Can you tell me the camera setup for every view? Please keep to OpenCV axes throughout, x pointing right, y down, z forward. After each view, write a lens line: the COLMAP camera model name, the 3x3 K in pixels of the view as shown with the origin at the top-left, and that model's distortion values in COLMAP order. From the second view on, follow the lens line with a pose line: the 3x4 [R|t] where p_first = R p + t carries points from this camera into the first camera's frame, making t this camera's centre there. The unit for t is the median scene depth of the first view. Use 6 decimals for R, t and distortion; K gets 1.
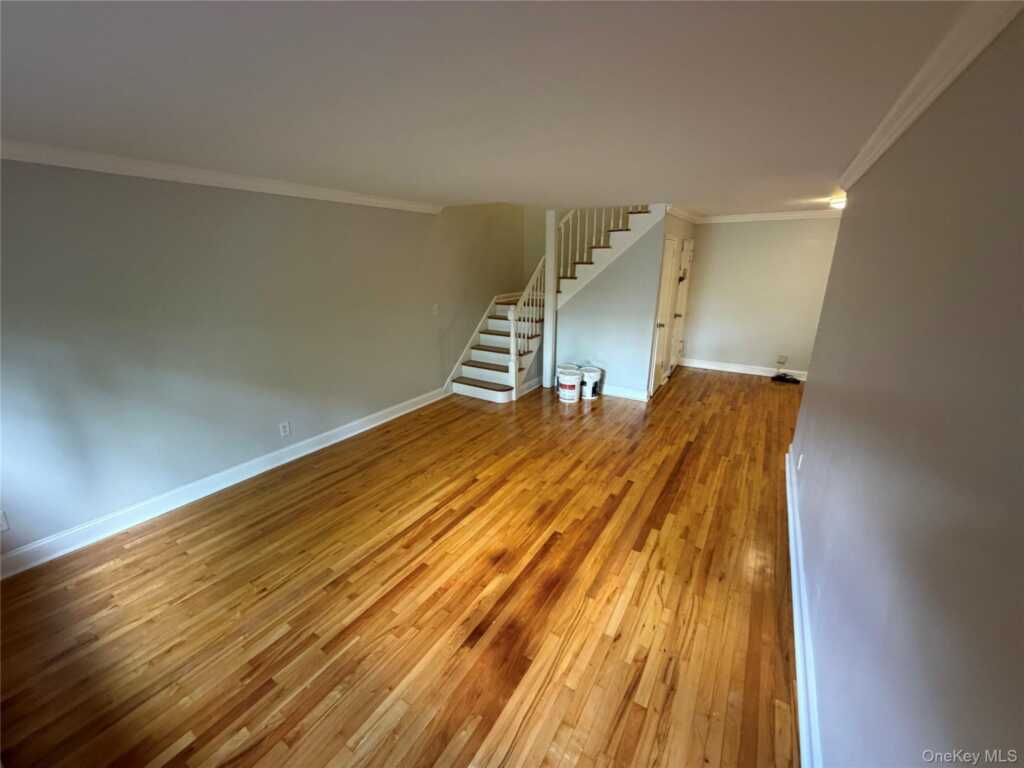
lens RADIAL K [[407.3, 0, 508.4], [0, 407.3, 384.7], [0, 0, 1]] dist [-0.001101, 0.000227]
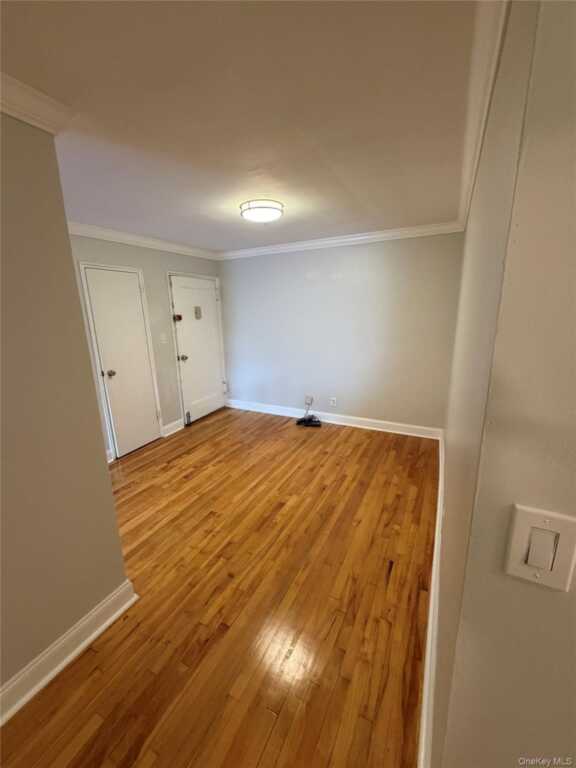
lens RADIAL K [[299.8, 0, 288.0], [0, 299.8, 384.0], [0, 0, 1]] dist [-0.000745, 0.000011]
pose [[0.996423, -0.036619, 0.076161, 0.804339], [0.040630, 0.997831, -0.051791, -0.092363], [-0.074099, 0.054701, 0.995750, 0.437765]]
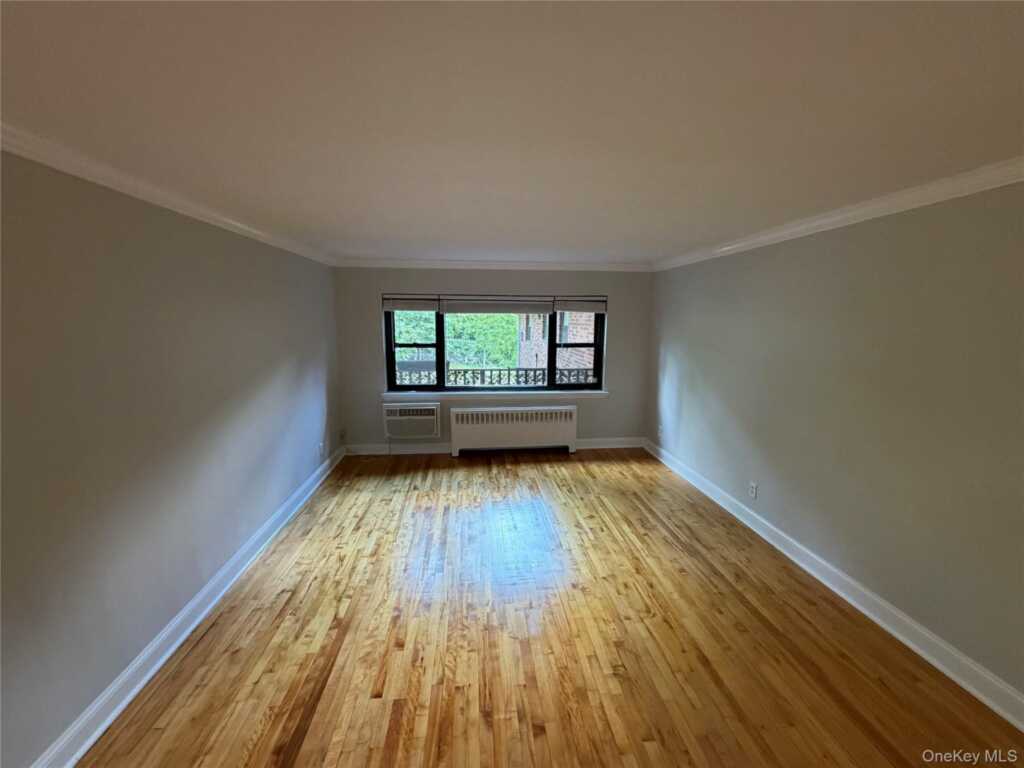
lens RADIAL K [[407.3, 0, 508.4], [0, 407.3, 384.7], [0, 0, 1]] dist [-0.001101, 0.000227]
pose [[-0.789545, 0.101355, -0.605265, 0.346084], [-0.178782, 0.905500, 0.384845, -0.298933], [0.587074, 0.412064, -0.696813, 1.010584]]
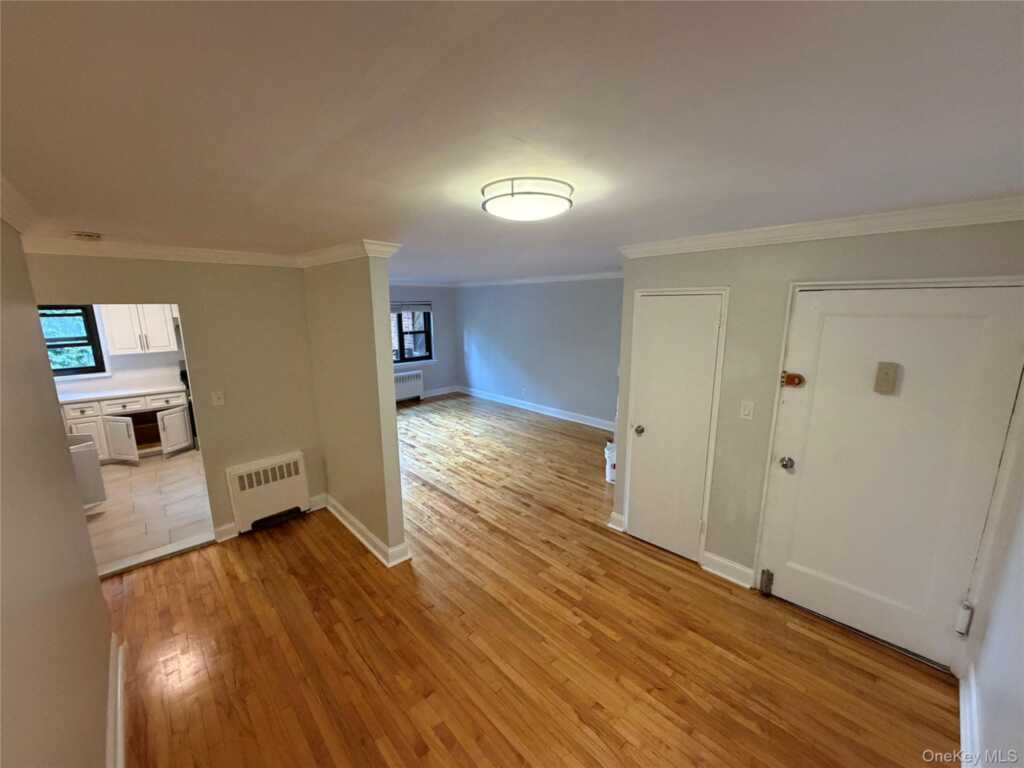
lens RADIAL K [[407.3, 0, 508.4], [0, 407.3, 384.7], [0, 0, 1]] dist [-0.001101, 0.000227]
pose [[-0.250622, 0.198145, -0.947590, 1.177661], [-0.274395, 0.924148, 0.265816, -0.375776], [0.928384, 0.326633, -0.177242, 1.061505]]
